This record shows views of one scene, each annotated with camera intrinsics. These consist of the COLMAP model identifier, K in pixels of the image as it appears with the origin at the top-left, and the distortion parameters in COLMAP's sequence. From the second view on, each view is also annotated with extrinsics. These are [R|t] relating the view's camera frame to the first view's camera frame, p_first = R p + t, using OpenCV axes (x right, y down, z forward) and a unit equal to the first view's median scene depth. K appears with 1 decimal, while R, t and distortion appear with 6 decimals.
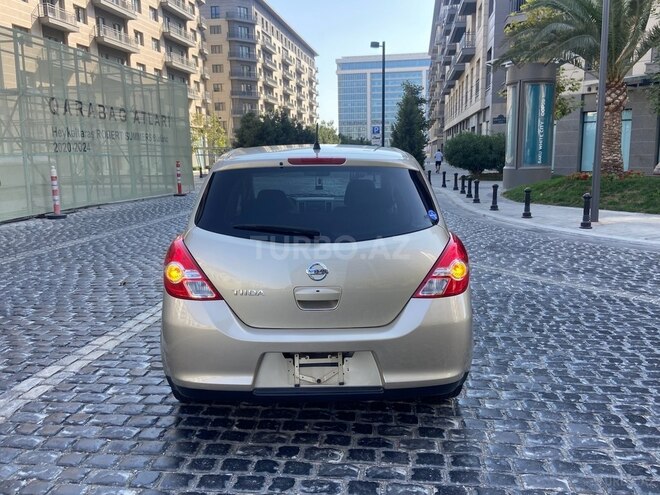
lens RADIAL K [[548.0, 0, 327.9], [0, 548.0, 242.0], [0, 0, 1]] dist [0.114837, -0.135164]
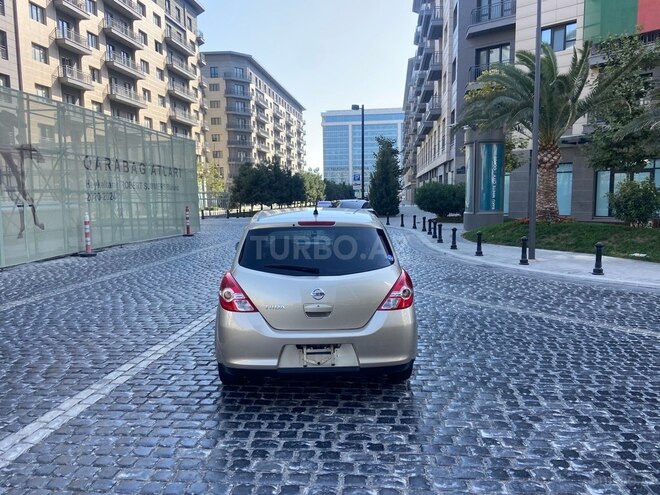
lens RADIAL K [[499.2, 0, 330.1], [0, 499.2, 250.2], [0, 0, 1]] dist [0.112113, -0.128133]
pose [[0.999475, 0.000045, 0.032402, -0.006514], [0.001588, 0.998729, -0.050383, 0.000091], [-0.032363, 0.050408, 0.998204, -0.096439]]
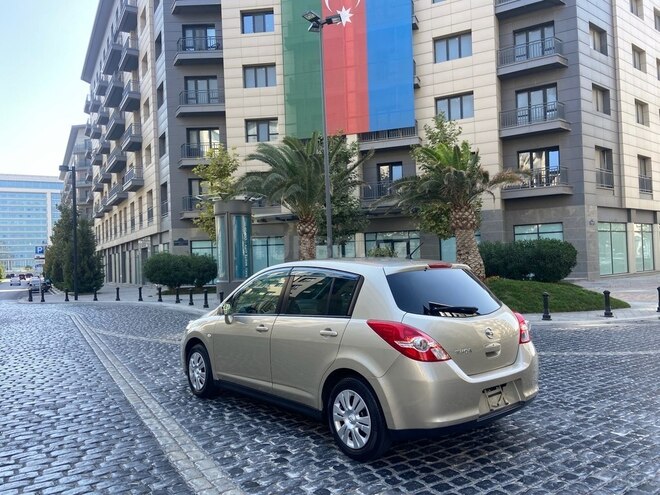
lens RADIAL K [[499.2, 0, 335.1], [0, 499.2, 248.9], [0, 0, 1]] dist [0.112113, -0.128133]
pose [[0.773371, 0.002265, 0.633949, -0.272201], [0.125753, 0.979574, -0.156910, -0.003169], [-0.621356, 0.201071, 0.757290, 0.021832]]
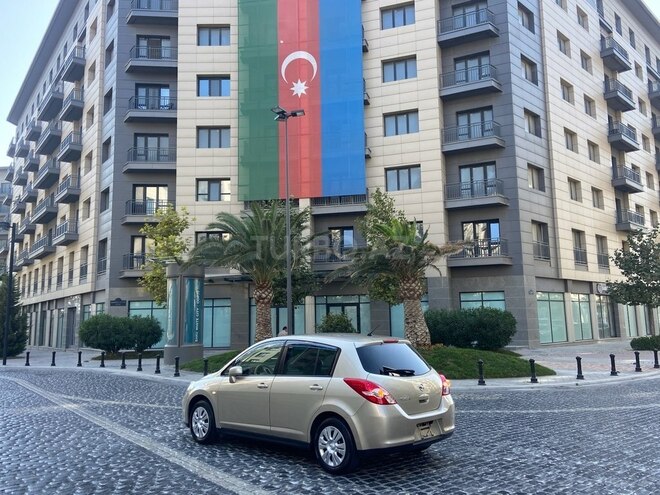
lens RADIAL K [[548.0, 0, 334.4], [0, 548.0, 237.6], [0, 0, 1]] dist [0.114837, -0.135164]
pose [[0.700806, 0.106102, 0.705417, -0.444991], [0.124212, 0.955620, -0.267136, 0.005019], [-0.702454, 0.274832, 0.656526, -0.116951]]
